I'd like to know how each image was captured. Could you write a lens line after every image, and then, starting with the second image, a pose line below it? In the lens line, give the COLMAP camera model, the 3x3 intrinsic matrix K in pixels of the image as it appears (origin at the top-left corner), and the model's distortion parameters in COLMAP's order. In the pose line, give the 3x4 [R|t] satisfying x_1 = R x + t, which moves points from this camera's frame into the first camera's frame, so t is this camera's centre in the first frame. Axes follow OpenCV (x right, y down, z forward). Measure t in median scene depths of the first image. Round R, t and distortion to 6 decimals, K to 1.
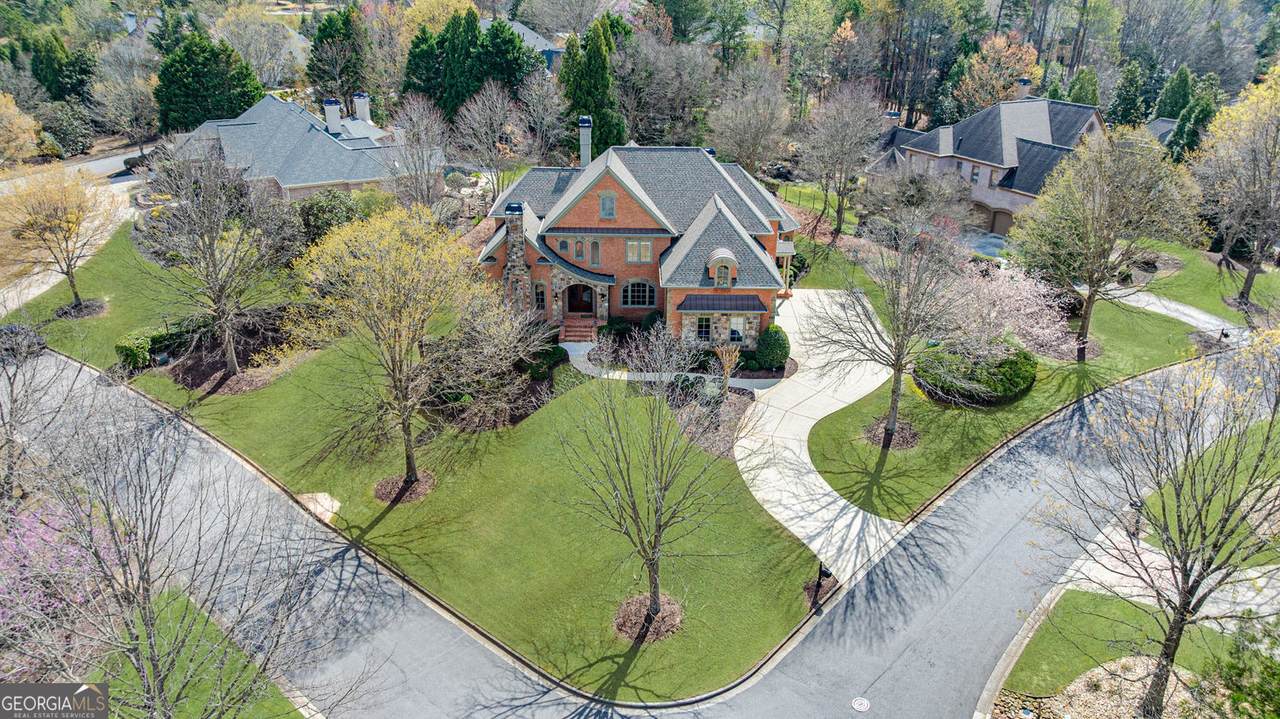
lens RADIAL K [[896.1, 0, 637.6], [0, 896.1, 360.3], [0, 0, 1]] dist [-0.002145, -0.000218]
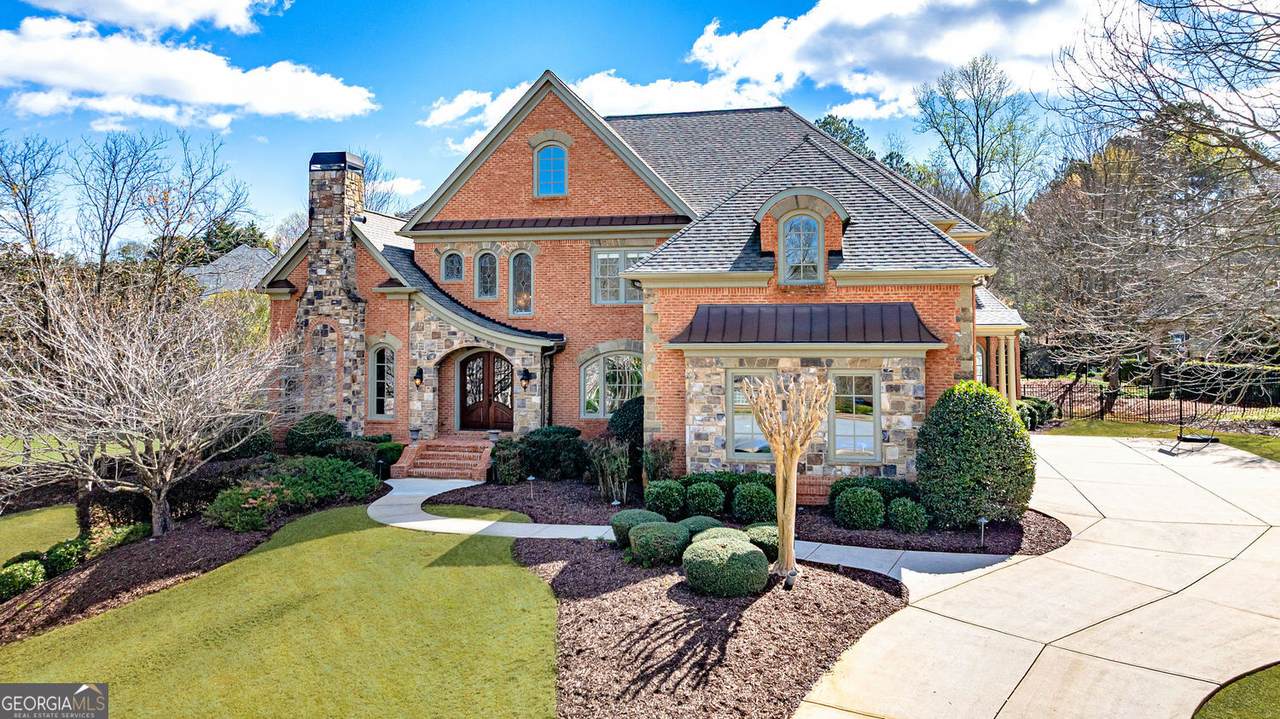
lens RADIAL K [[896.1, 0, 644.7], [0, 896.1, 356.5], [0, 0, 1]] dist [-0.002145, -0.000218]
pose [[0.974483, -0.012023, -0.224141, 0.105371], [-0.079929, 0.914523, -0.396559, 0.077299], [0.209750, 0.404355, 0.890226, 0.657304]]
